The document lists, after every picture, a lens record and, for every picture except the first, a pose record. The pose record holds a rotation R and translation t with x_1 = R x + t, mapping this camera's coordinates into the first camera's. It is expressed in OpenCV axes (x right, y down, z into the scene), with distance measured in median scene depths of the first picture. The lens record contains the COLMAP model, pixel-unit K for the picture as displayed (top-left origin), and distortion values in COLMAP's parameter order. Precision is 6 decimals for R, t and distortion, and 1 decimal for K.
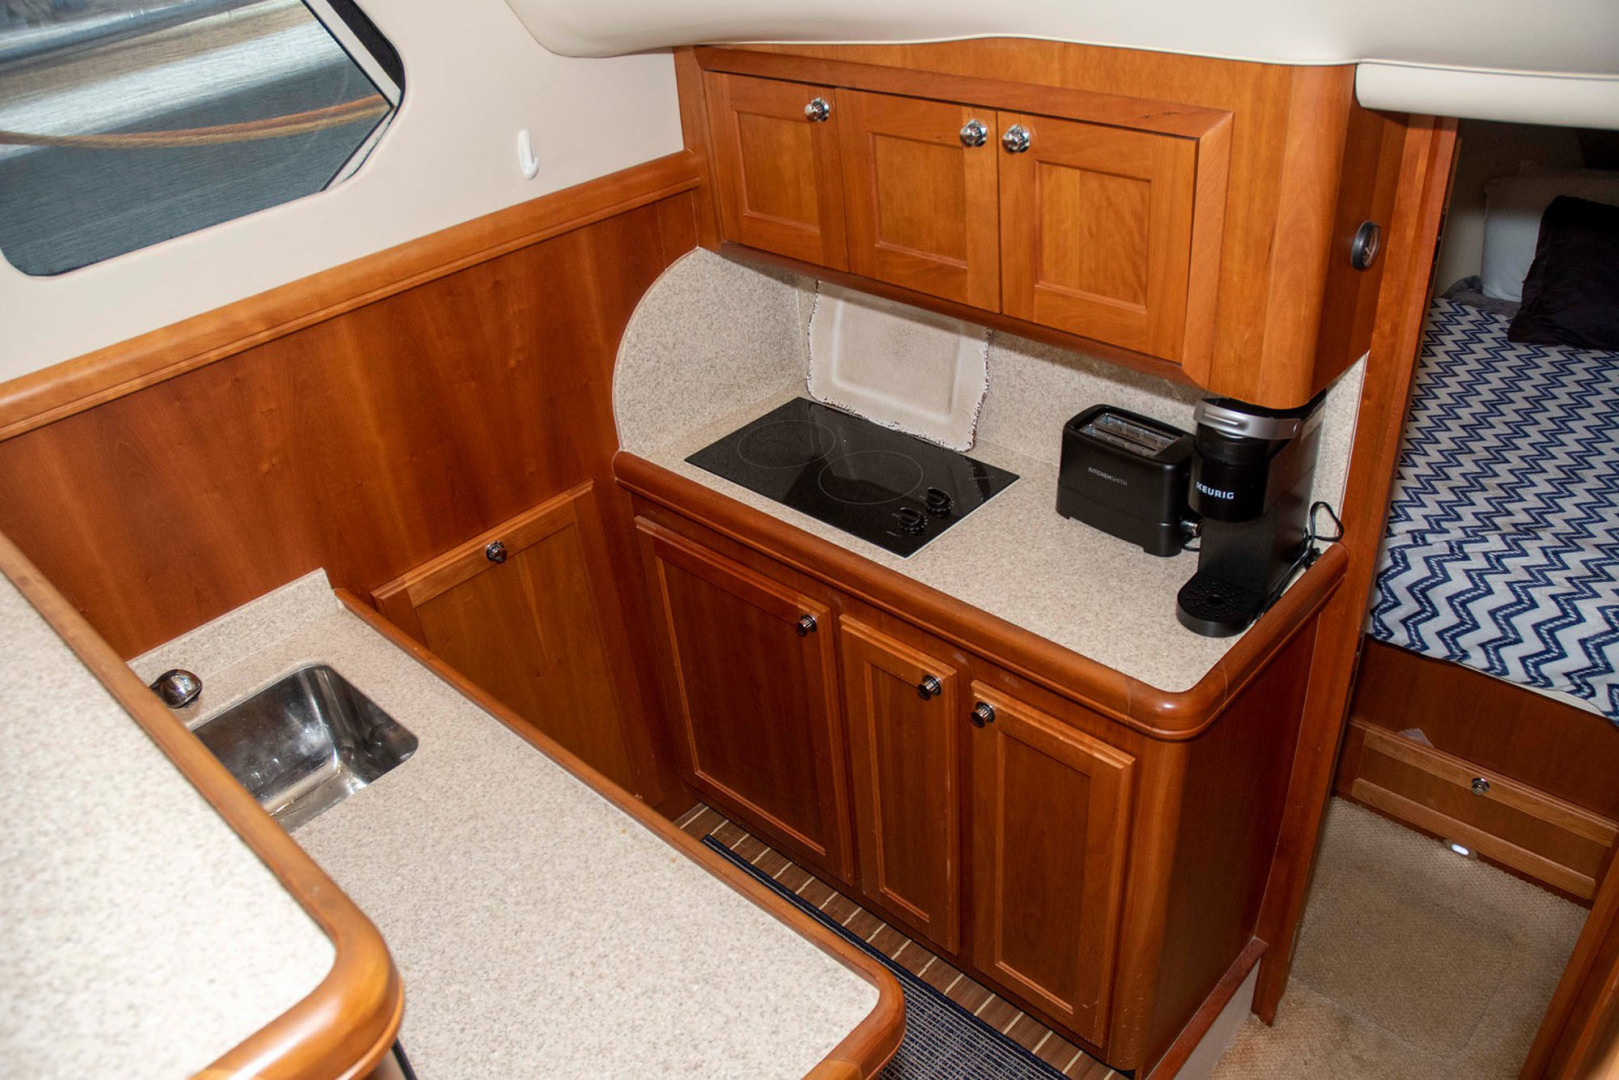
lens RADIAL K [[1243.8, 0, 790.4], [0, 1243.8, 547.9], [0, 0, 1]] dist [-0.163281, 0.138753]
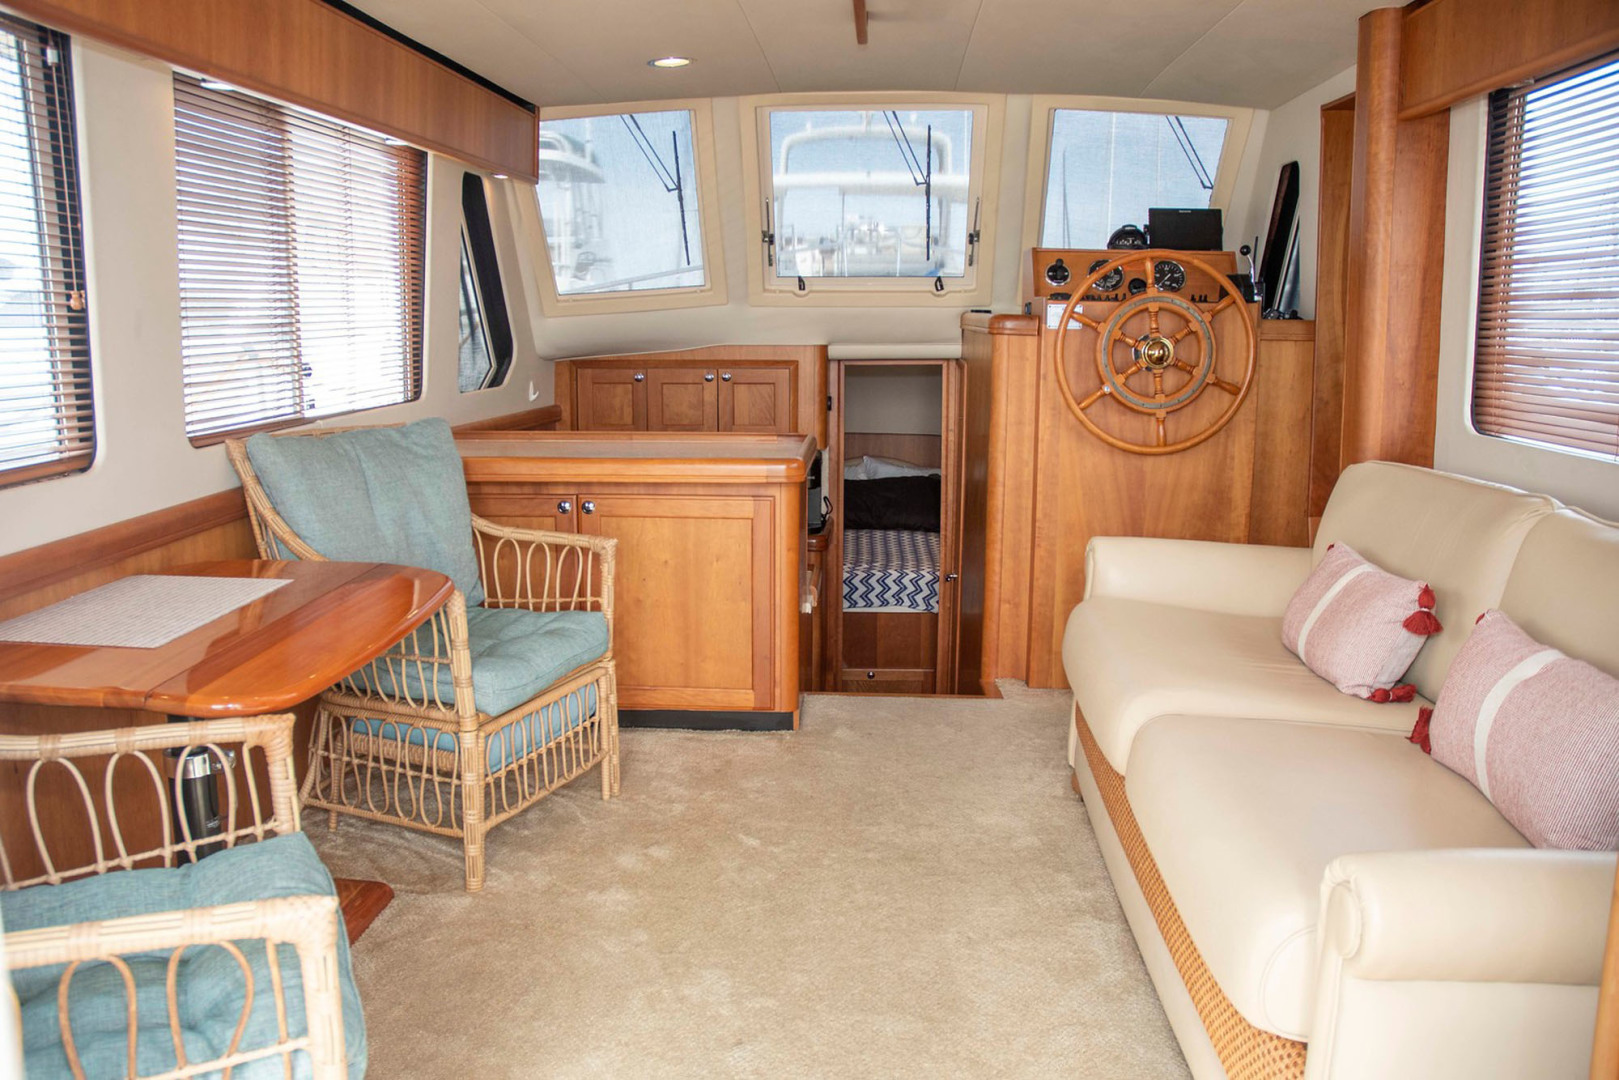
lens RADIAL K [[1243.8, 0, 802.8], [0, 1243.8, 551.6], [0, 0, 1]] dist [-0.163281, 0.138753]
pose [[0.754663, -0.031501, 0.655356, -1.523341], [0.303451, 0.902355, -0.306060, 0.950329], [-0.581722, 0.429841, 0.690533, -0.957034]]
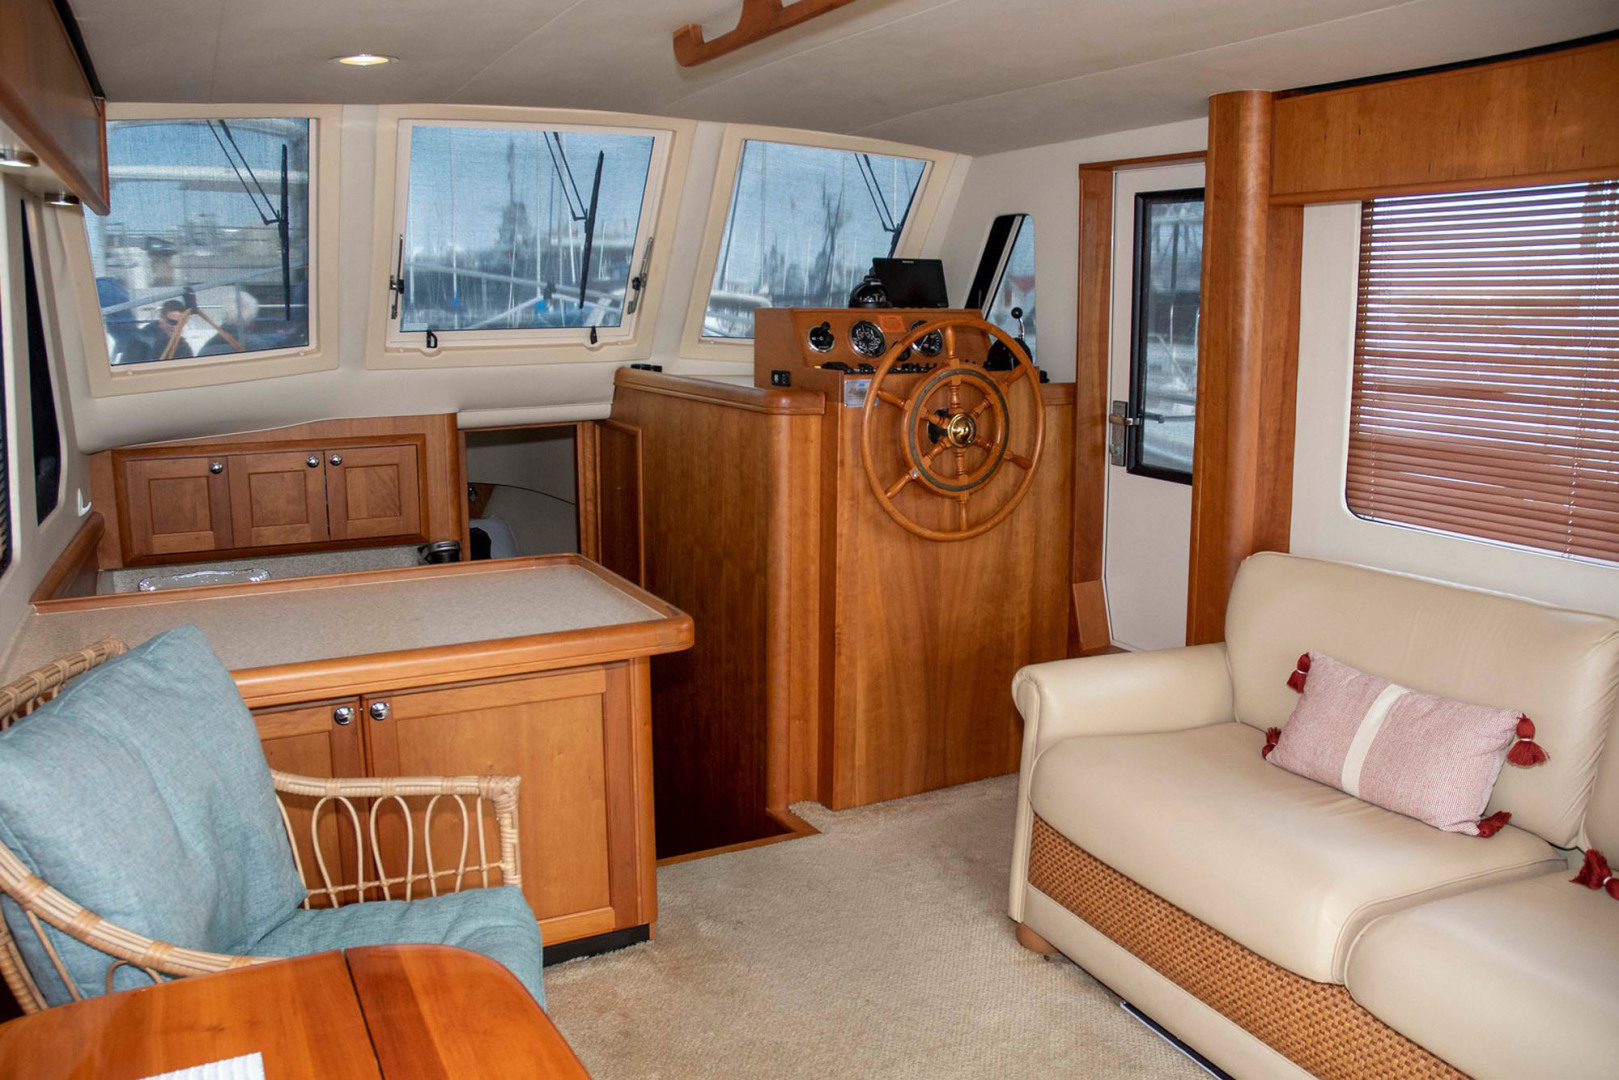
lens RADIAL K [[1243.8, 0, 795.2], [0, 1243.8, 550.9], [0, 0, 1]] dist [-0.163281, 0.138753]
pose [[0.316612, -0.098635, 0.943413, -1.594573], [0.500282, 0.862366, -0.077734, 0.406757], [-0.805900, 0.496584, 0.322381, -0.371297]]
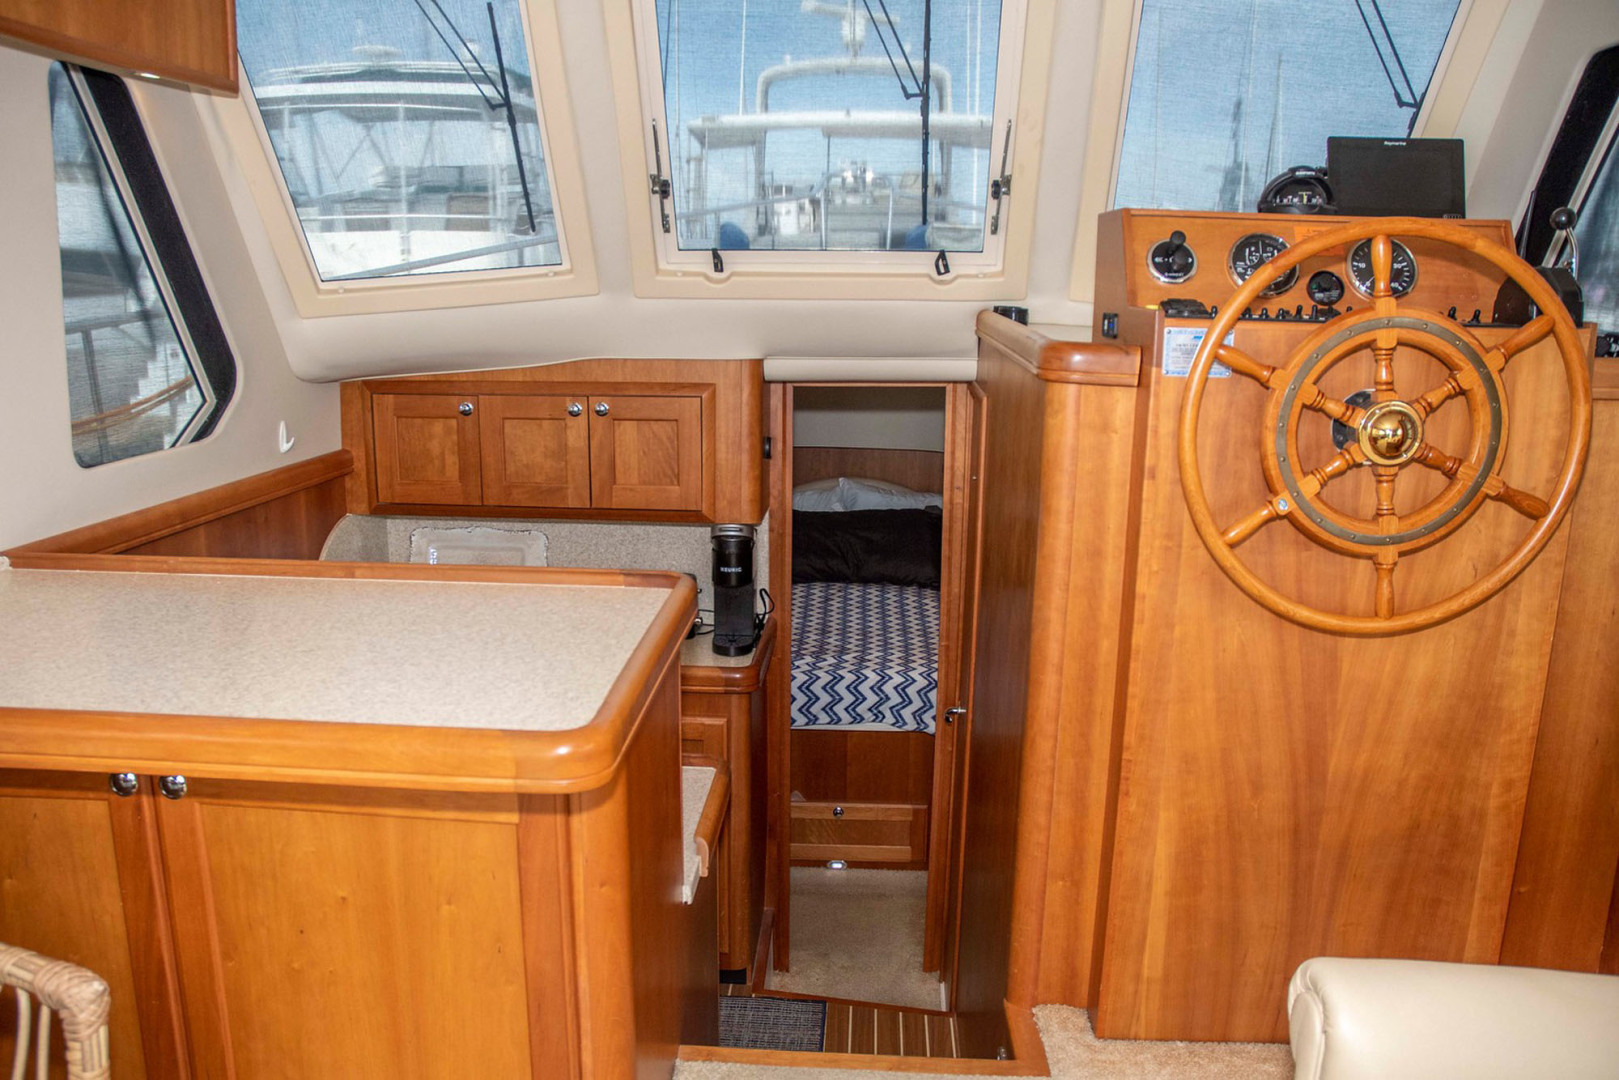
lens RADIAL K [[1243.8, 0, 795.0], [0, 1243.8, 553.5], [0, 0, 1]] dist [-0.163281, 0.138753]
pose [[0.758680, -0.052455, 0.649348, -0.764859], [0.294601, 0.916638, -0.270157, 0.438599], [-0.581046, 0.396262, 0.710889, -0.431545]]
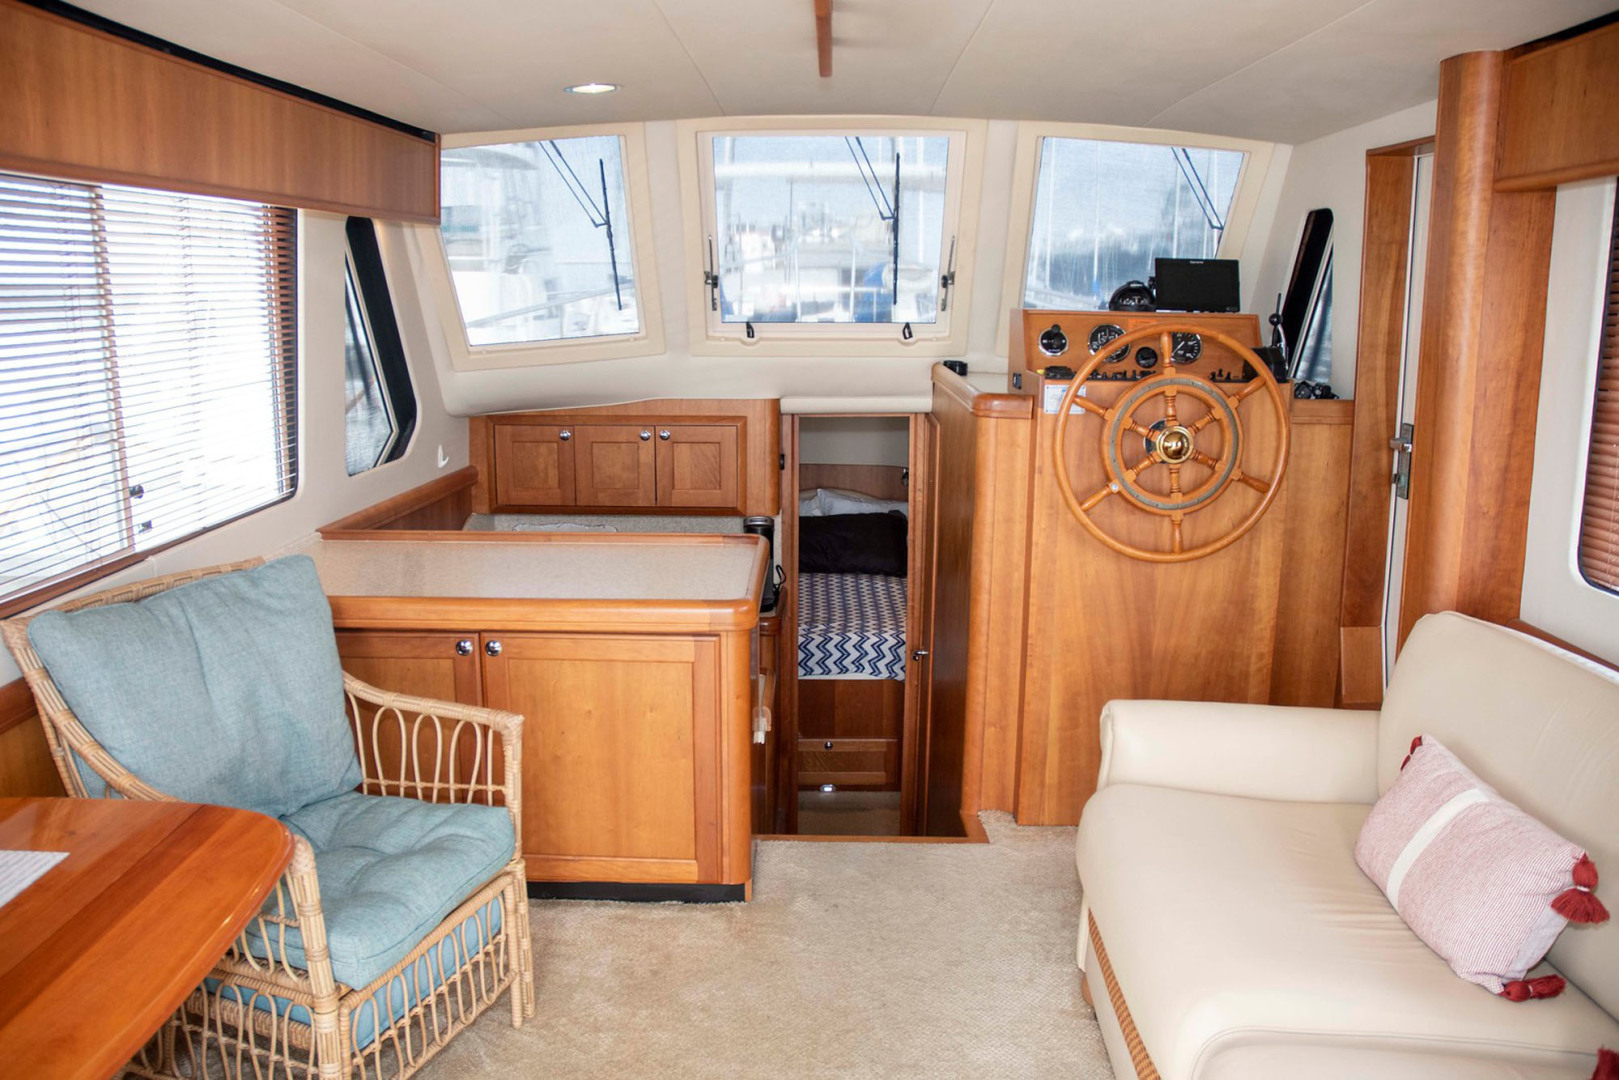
lens RADIAL K [[1243.8, 0, 801.8], [0, 1243.8, 549.3], [0, 0, 1]] dist [-0.163281, 0.138753]
pose [[0.726888, -0.048823, 0.685018, -1.307309], [0.320131, 0.906556, -0.275086, 0.658115], [-0.607577, 0.419252, 0.674595, -0.822607]]
